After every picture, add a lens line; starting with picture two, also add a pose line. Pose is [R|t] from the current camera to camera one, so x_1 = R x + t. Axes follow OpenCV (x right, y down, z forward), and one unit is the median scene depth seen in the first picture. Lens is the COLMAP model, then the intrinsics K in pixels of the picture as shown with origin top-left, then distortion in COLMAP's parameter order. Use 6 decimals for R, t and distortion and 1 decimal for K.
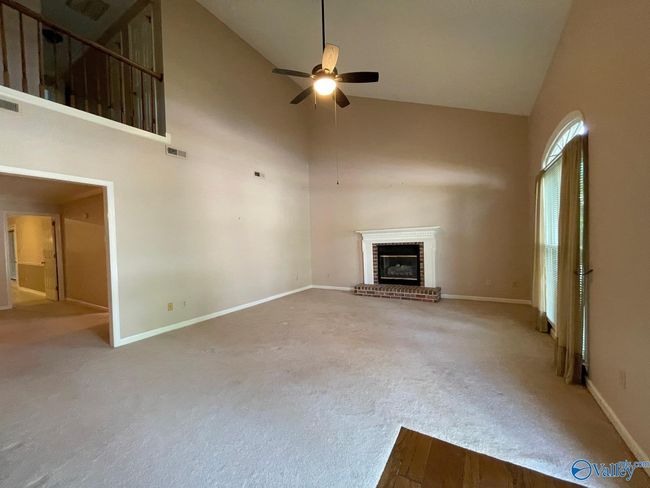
lens RADIAL K [[264.6, 0, 324.3], [0, 264.6, 244.4], [0, 0, 1]] dist [0.002789, -0.000214]
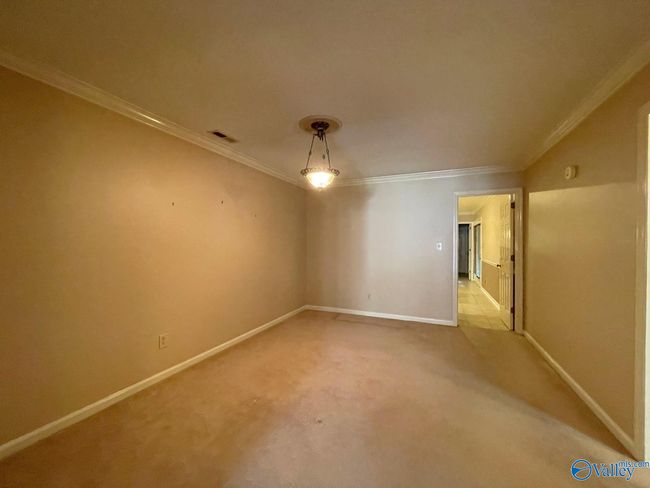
lens RADIAL K [[264.6, 0, 324.3], [0, 264.6, 246.1], [0, 0, 1]] dist [0.002789, -0.000214]
pose [[0.129110, 0.039023, -0.990862, -0.464688], [-0.022260, 0.999088, 0.036447, 0.003977], [0.991380, 0.017351, 0.129861, 0.489200]]
